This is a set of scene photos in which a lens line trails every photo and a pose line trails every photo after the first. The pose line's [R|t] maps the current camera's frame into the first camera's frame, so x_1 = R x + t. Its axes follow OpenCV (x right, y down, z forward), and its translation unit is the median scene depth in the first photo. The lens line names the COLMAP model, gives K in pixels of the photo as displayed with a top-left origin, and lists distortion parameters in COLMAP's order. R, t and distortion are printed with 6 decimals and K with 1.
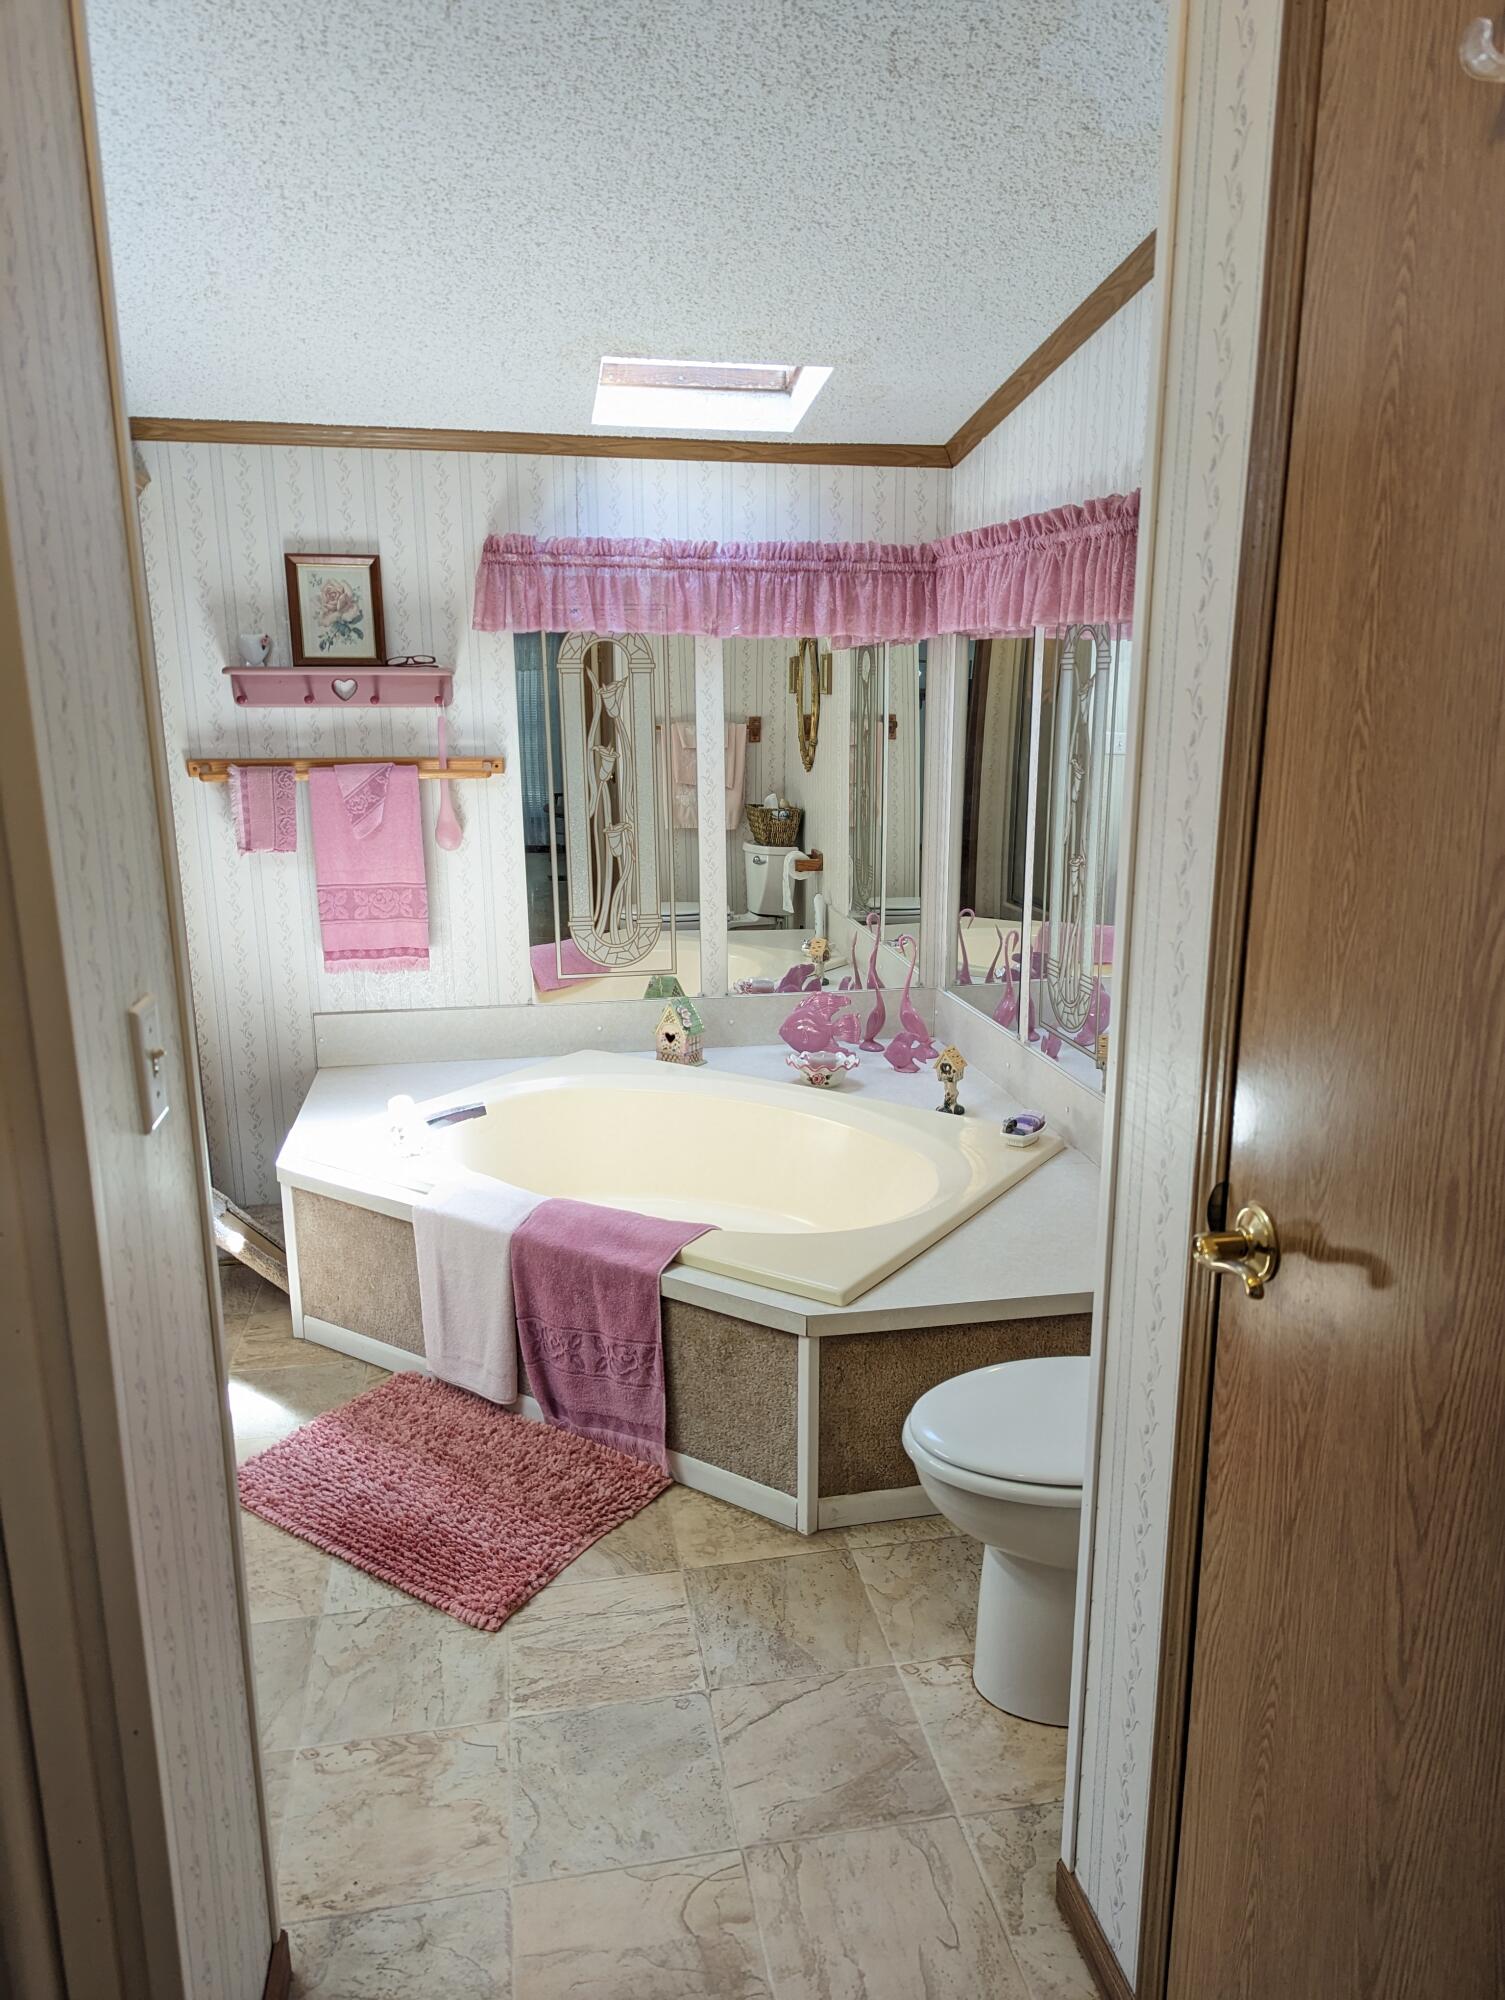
lens RADIAL K [[1403.6, 0, 758.8], [0, 1403.6, 1007.6], [0, 0, 1]] dist [0.062187, -0.009570]
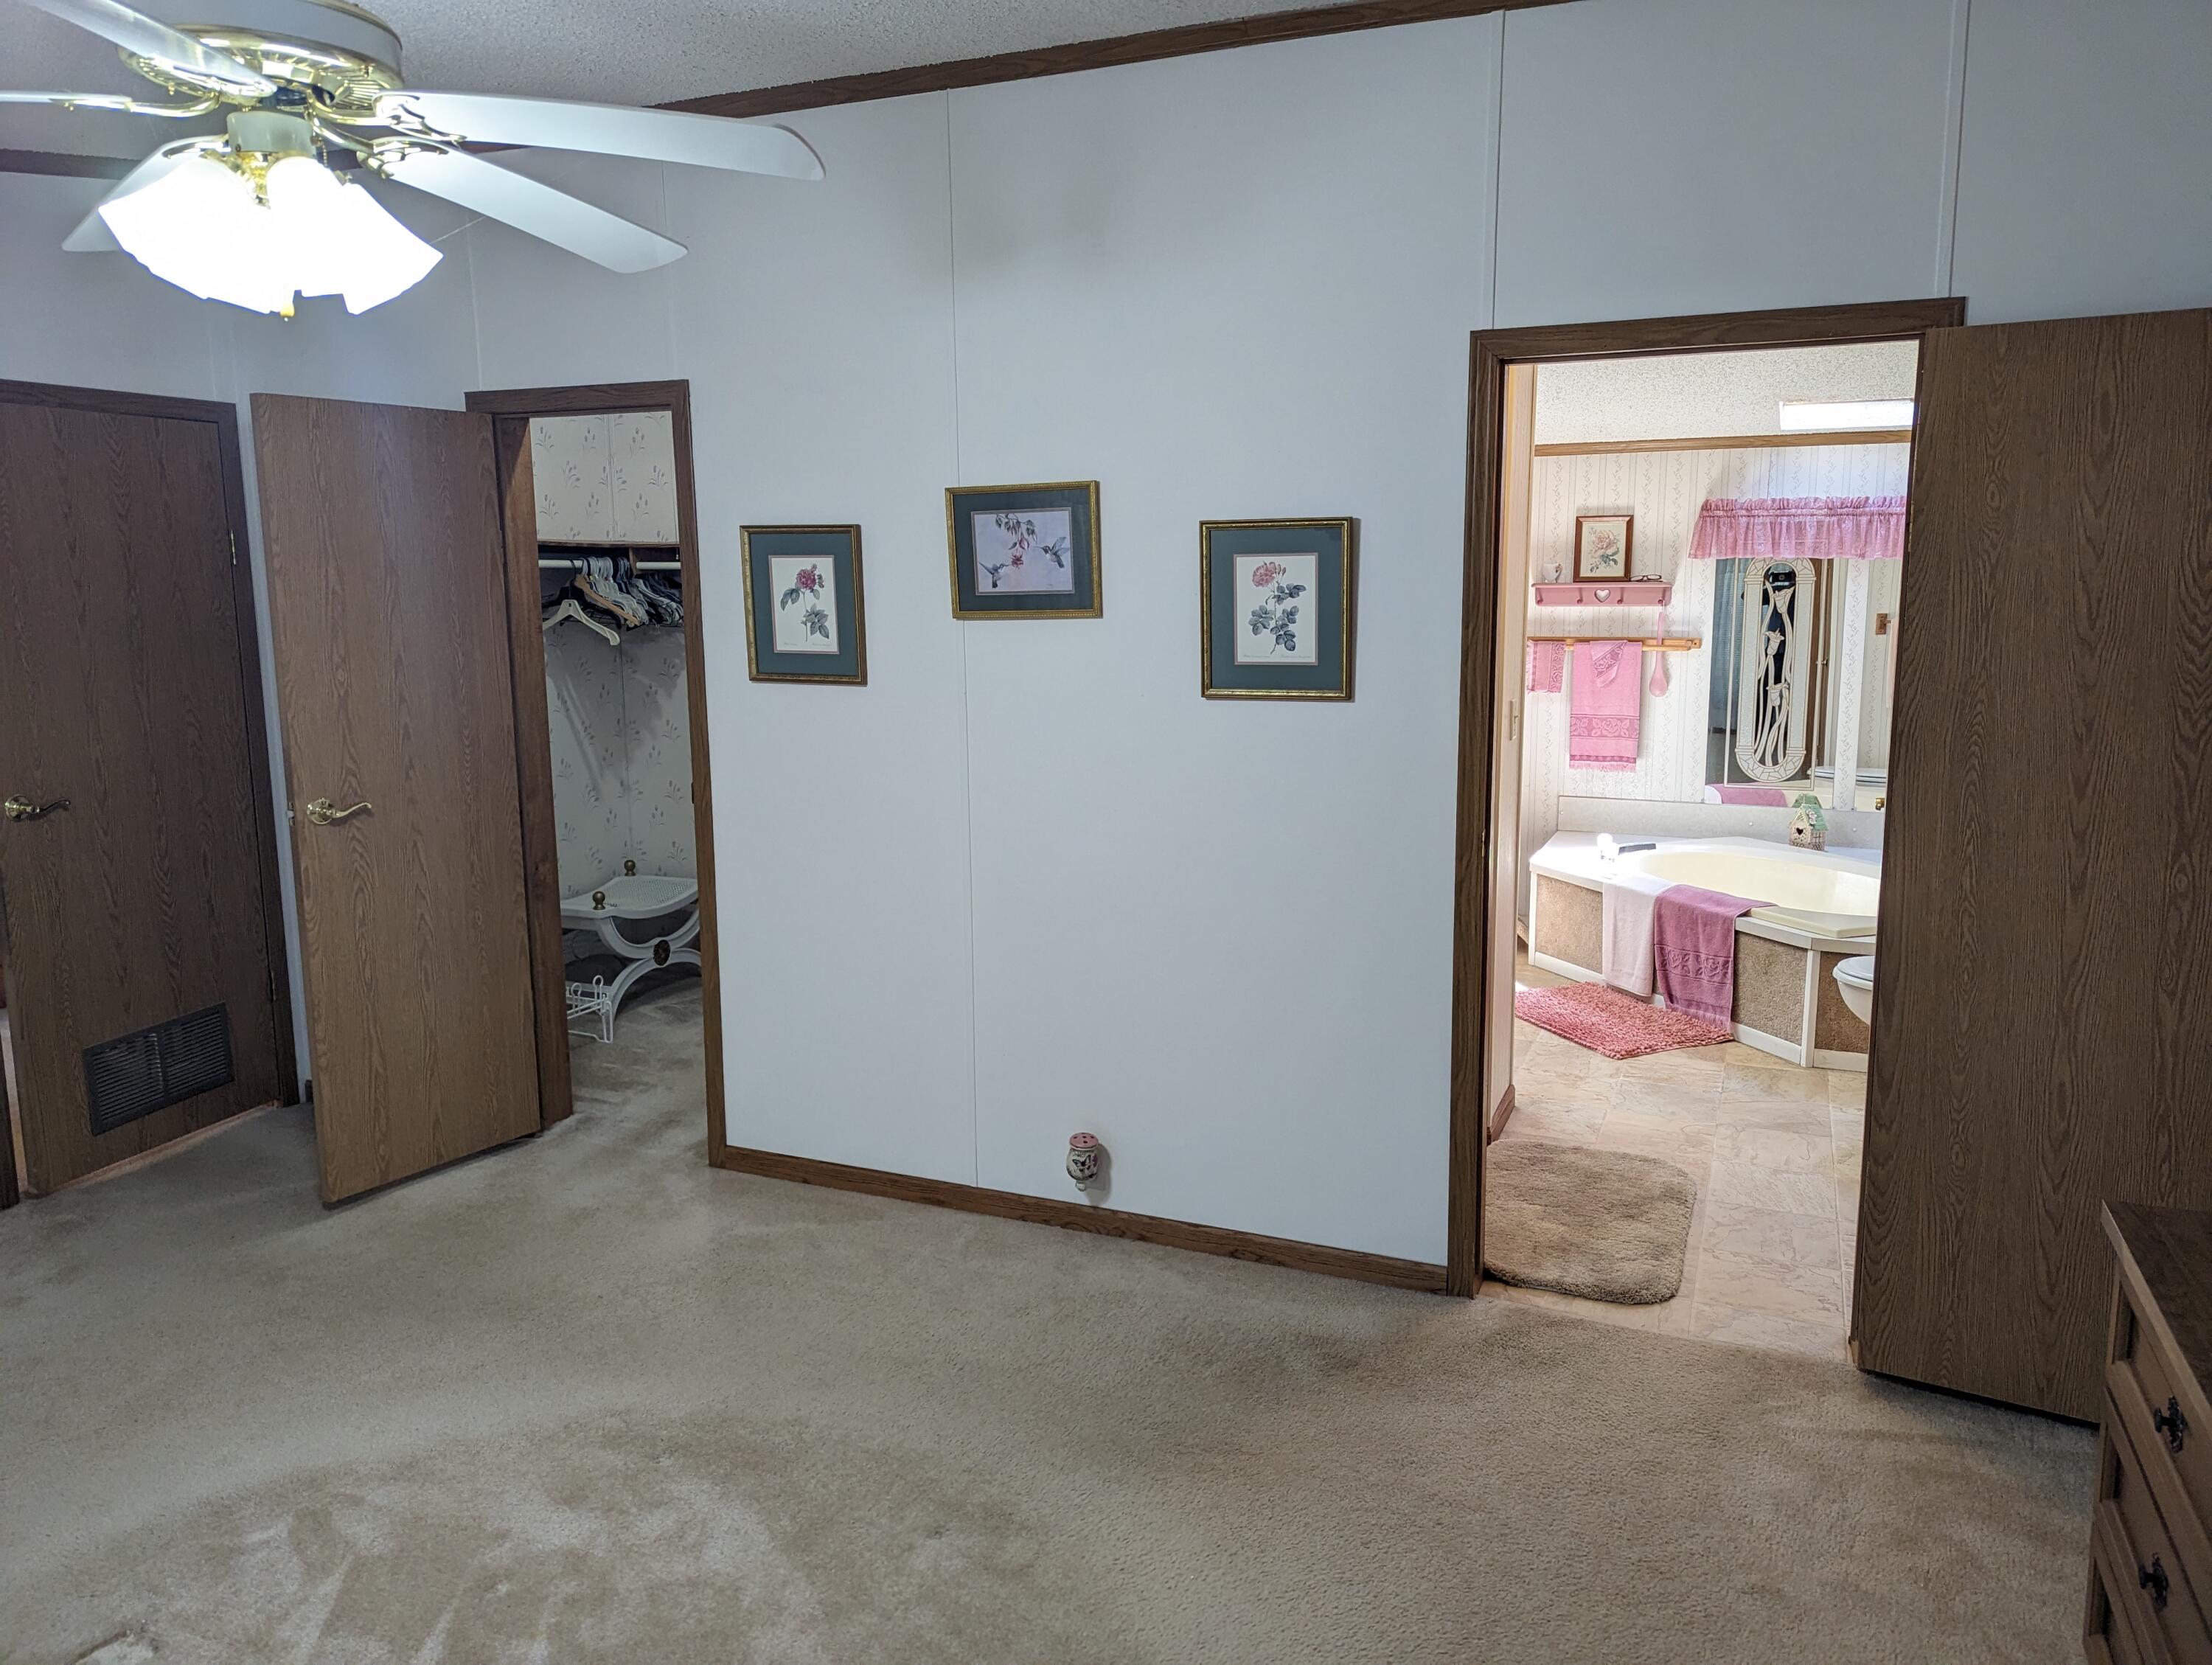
lens RADIAL K [[1537.6, 0, 1096.8], [0, 1537.6, 826.5], [0, 0, 1]] dist [0.025282, -0.032893]
pose [[0.823319, 0.087193, -0.560842, 0.251880], [-0.124637, 0.991785, -0.028777, 0.165777], [0.553725, 0.093595, 0.827423, -0.781350]]
